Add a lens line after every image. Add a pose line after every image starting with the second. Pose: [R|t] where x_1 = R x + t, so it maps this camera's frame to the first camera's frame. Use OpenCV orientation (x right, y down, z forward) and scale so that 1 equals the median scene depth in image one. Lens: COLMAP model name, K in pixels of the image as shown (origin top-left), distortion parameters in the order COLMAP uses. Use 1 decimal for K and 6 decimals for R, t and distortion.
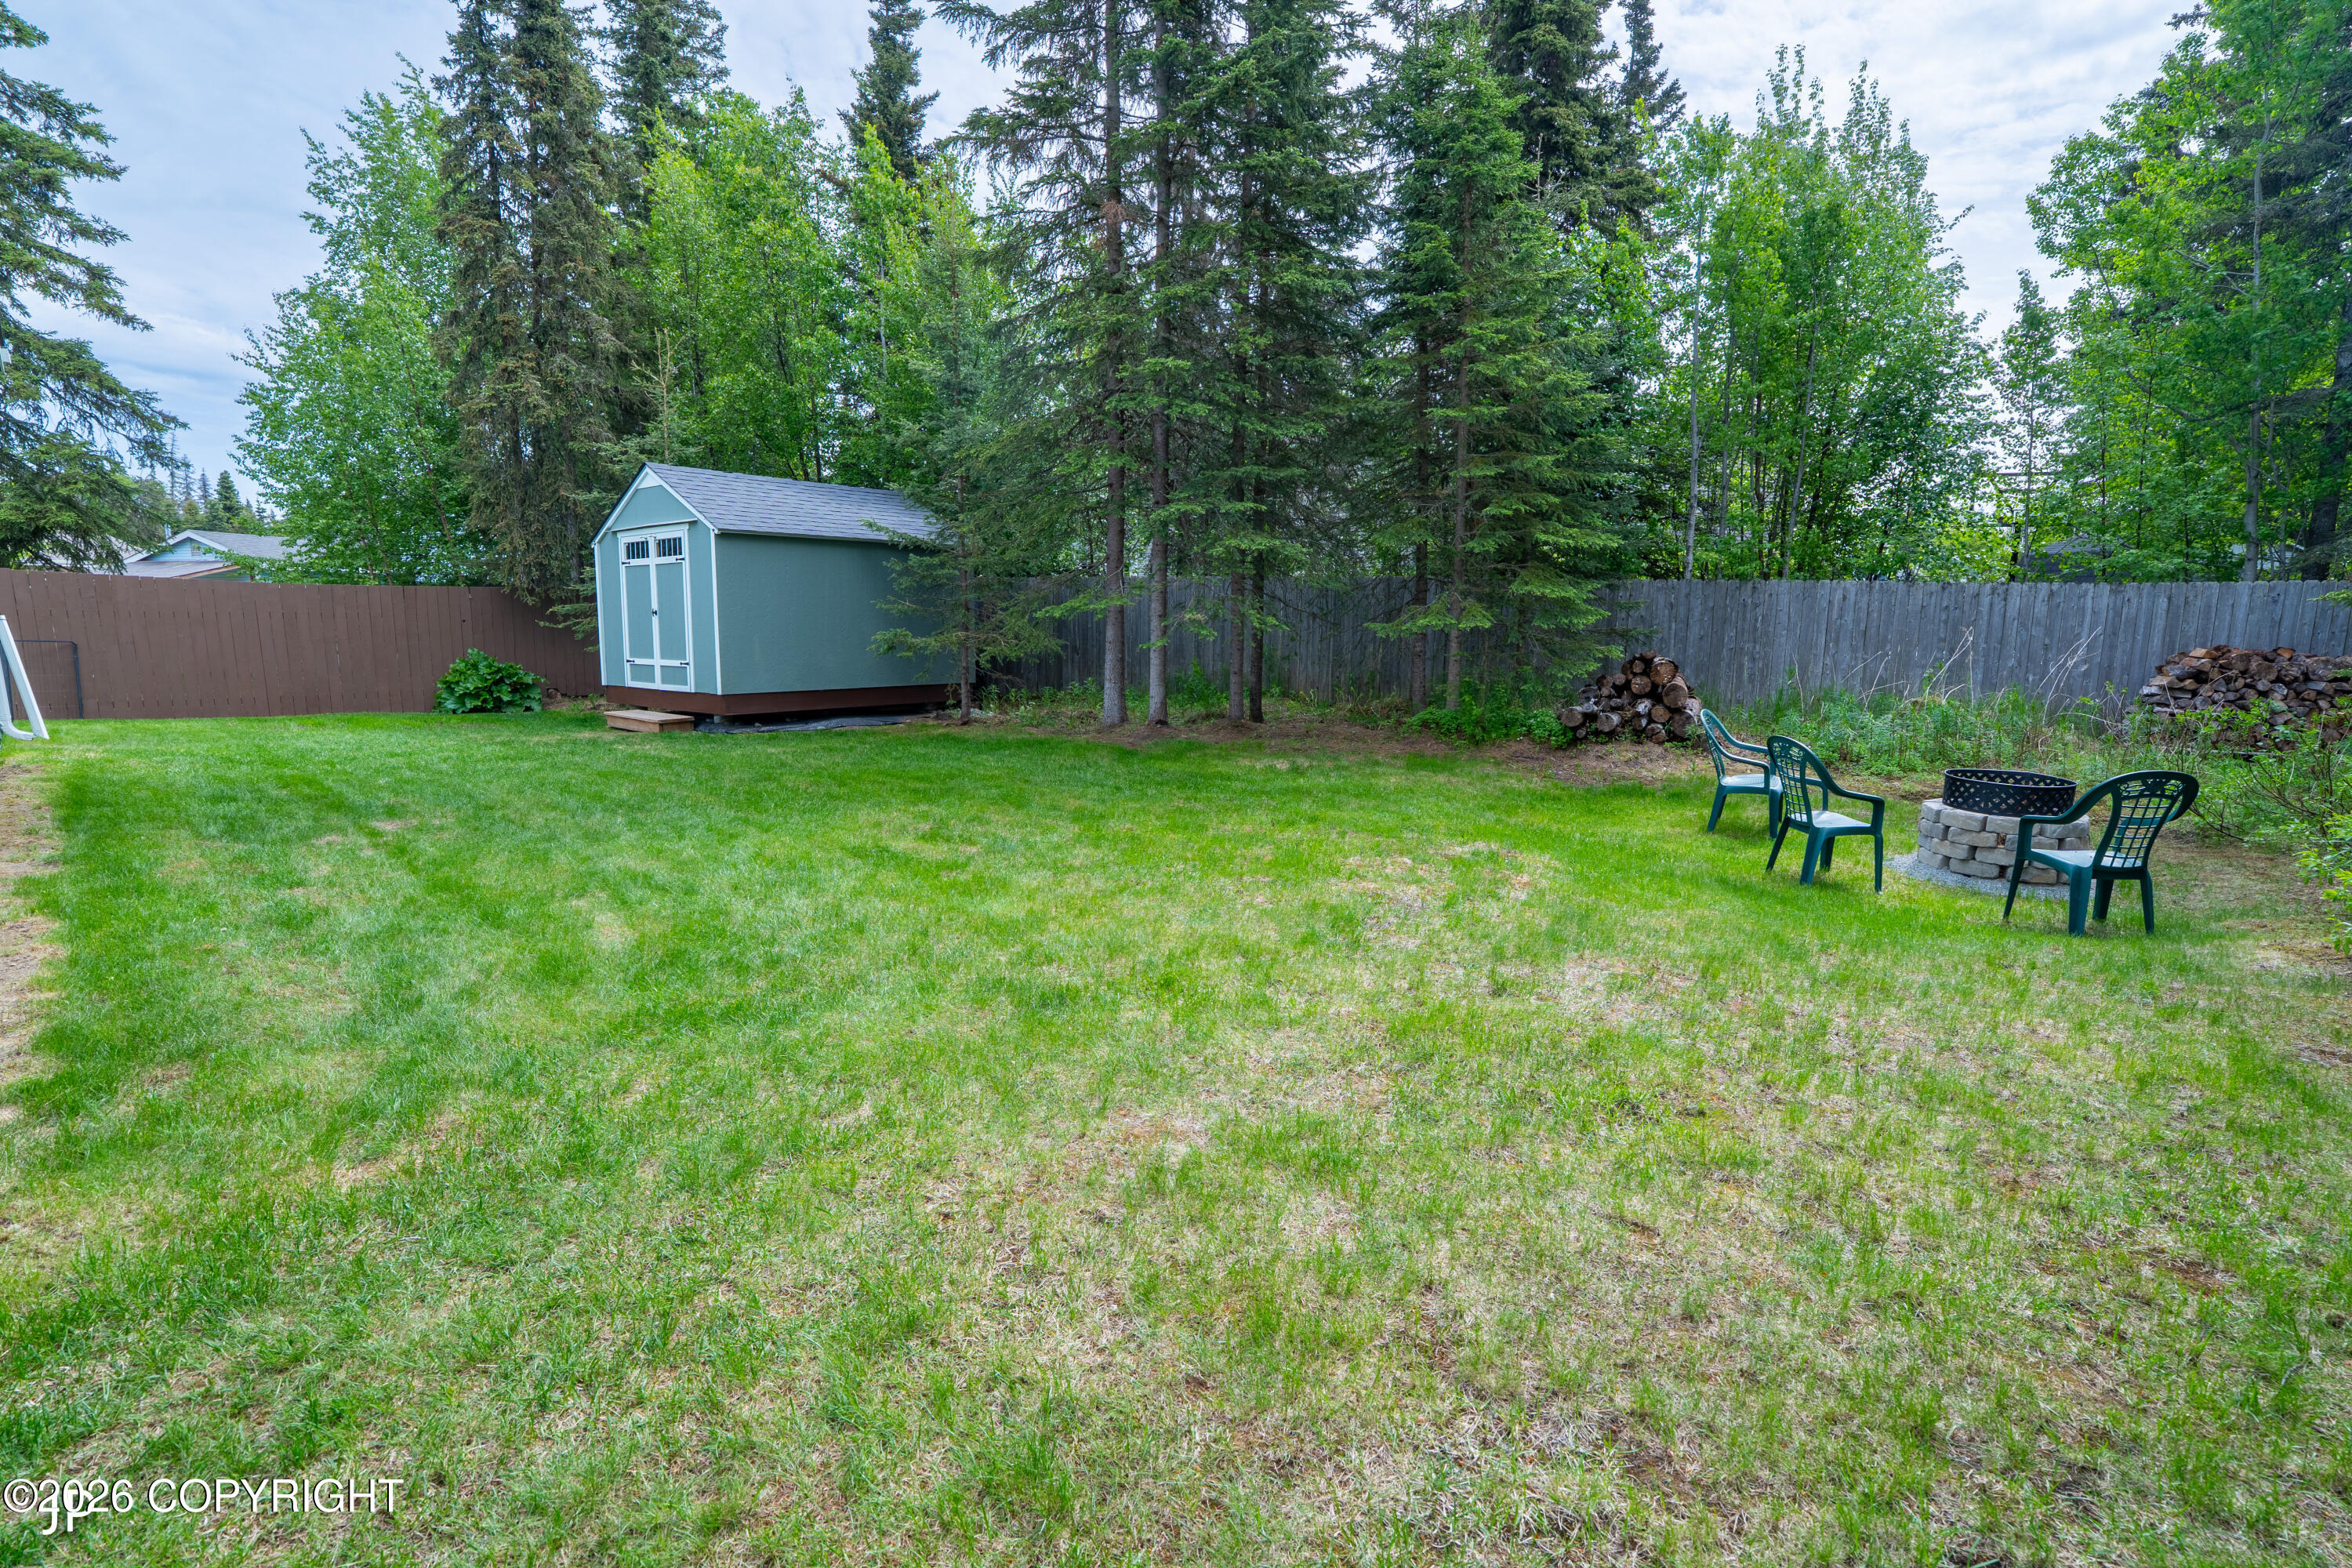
lens RADIAL K [[1121.6, 0, 1179.9], [0, 1121.6, 793.8], [0, 0, 1]] dist [-0.069318, 0.028214]
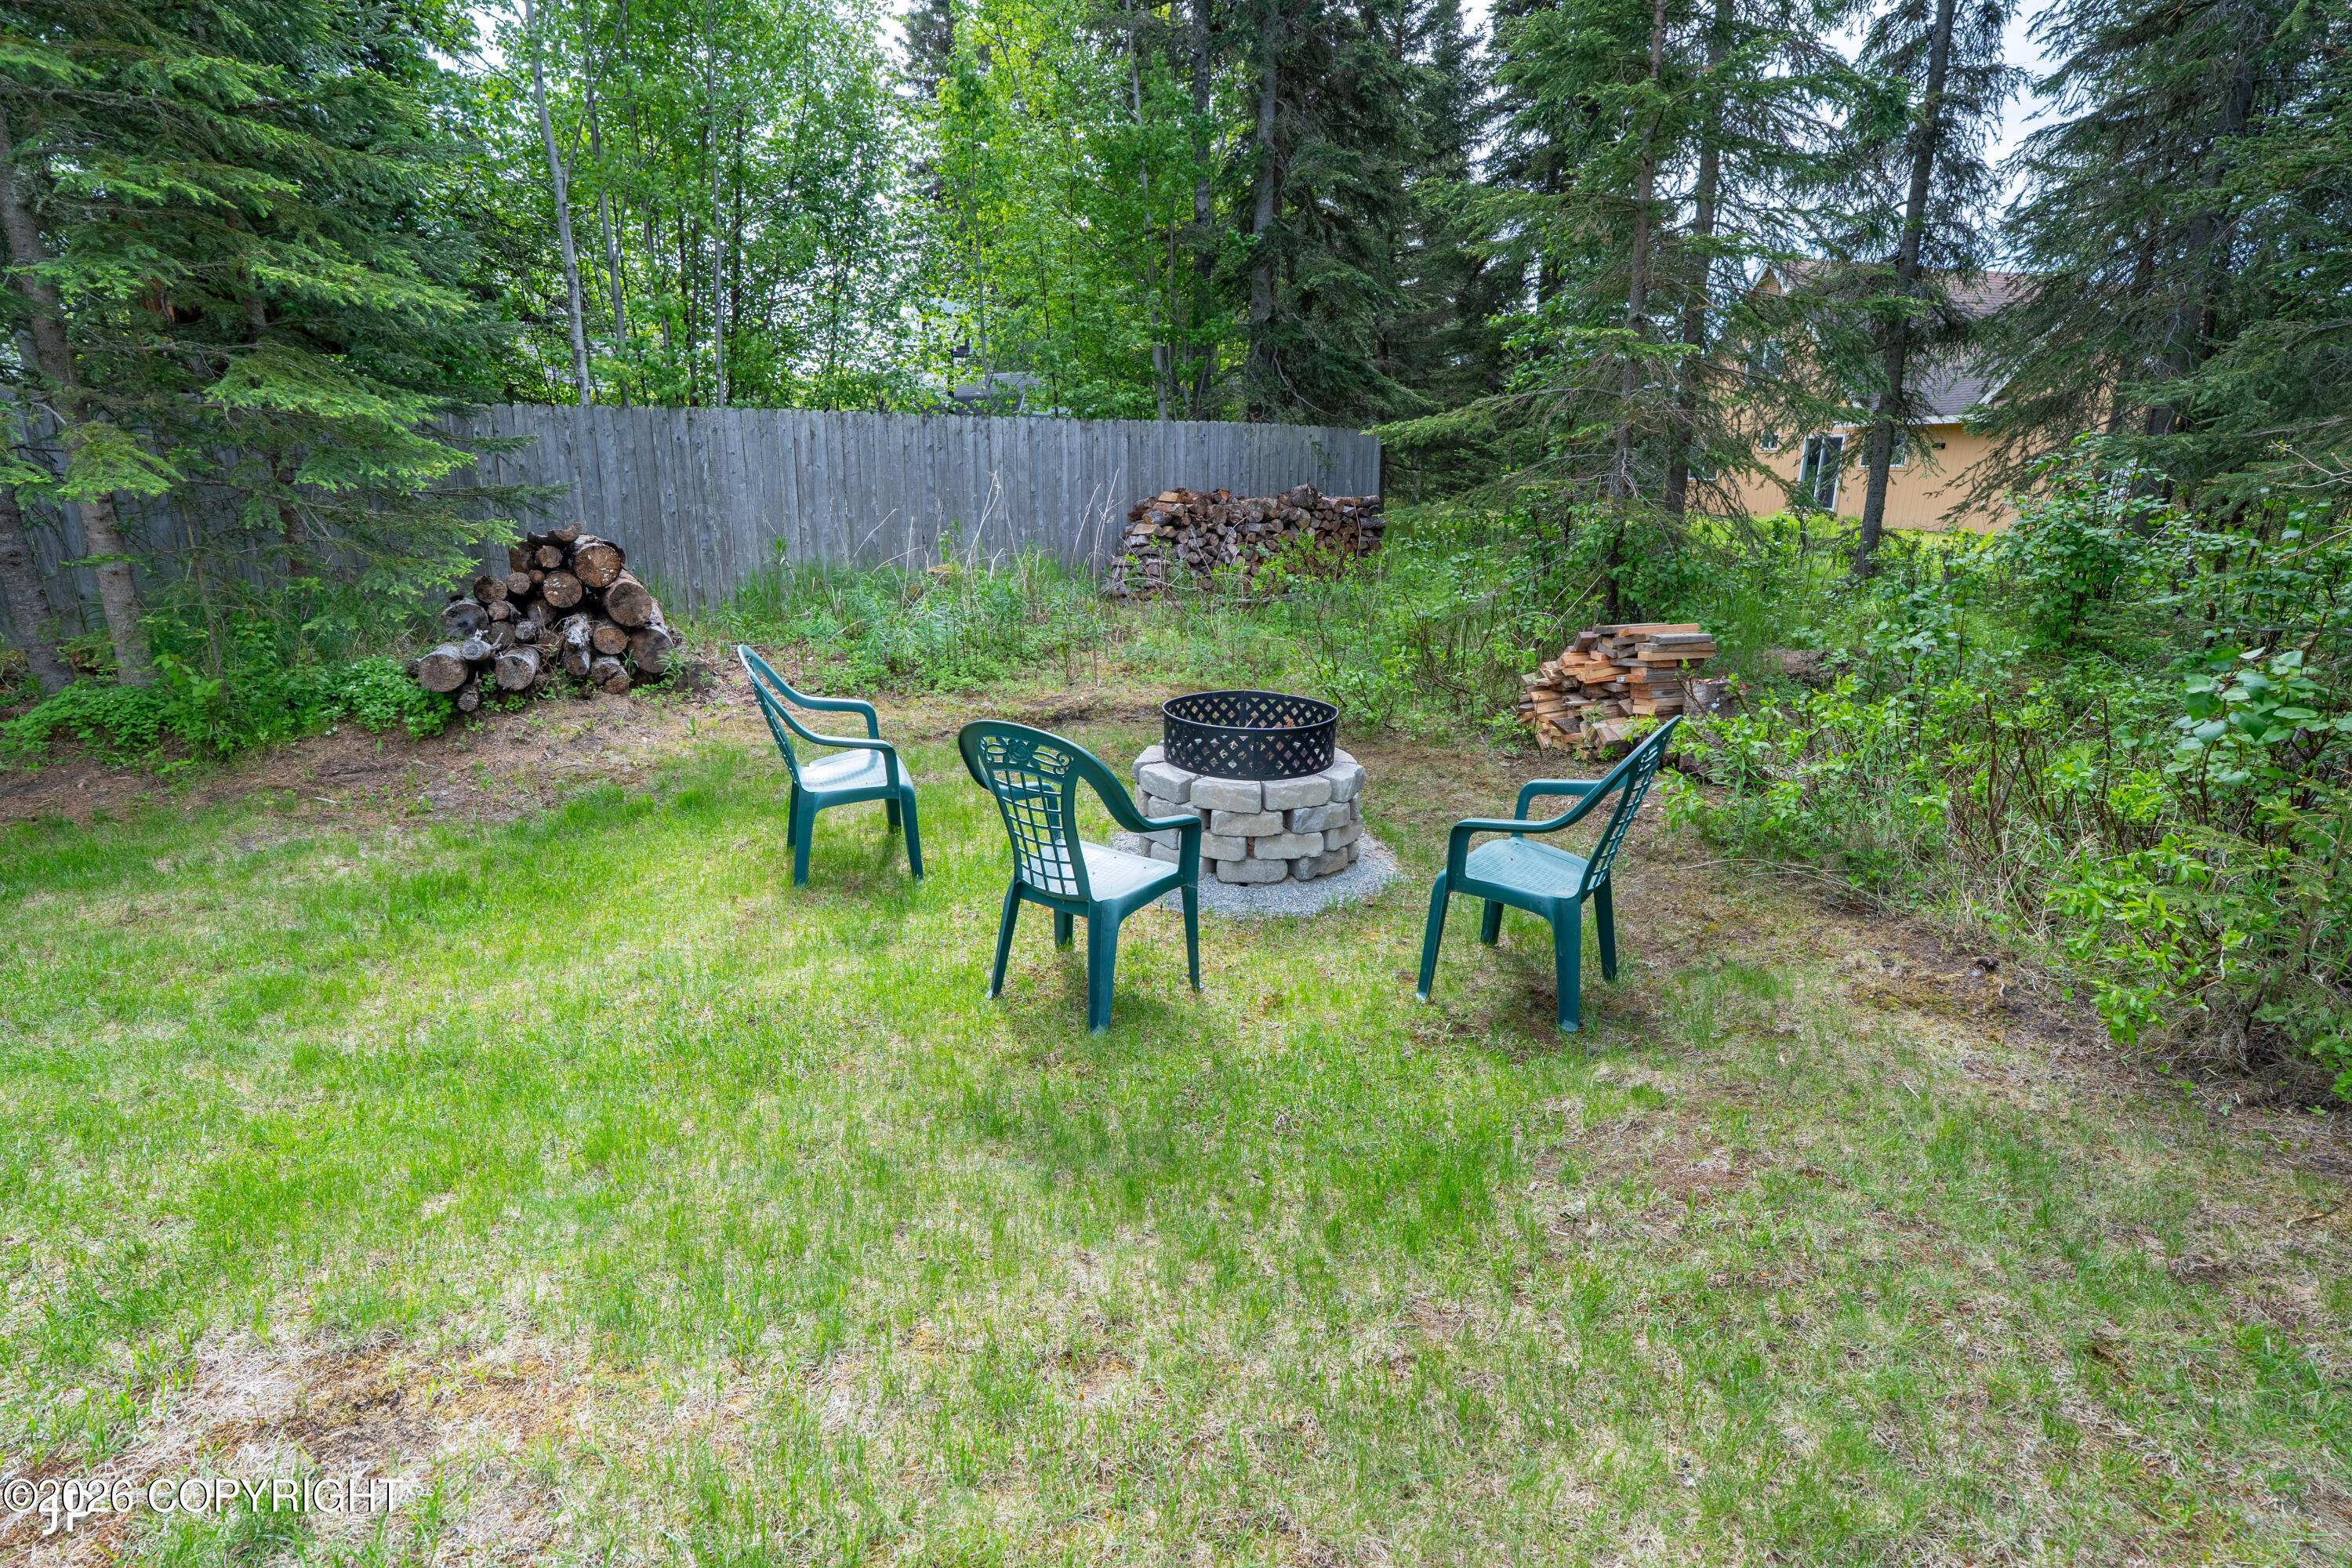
lens RADIAL K [[1121.6, 0, 1179.9], [0, 1121.6, 793.8], [0, 0, 1]] dist [-0.069318, 0.028214]
pose [[0.586185, -0.226536, 0.777862, 0.159930], [0.129036, 0.973962, 0.186407, -0.066403], [-0.799836, -0.008897, 0.600153, 0.459223]]
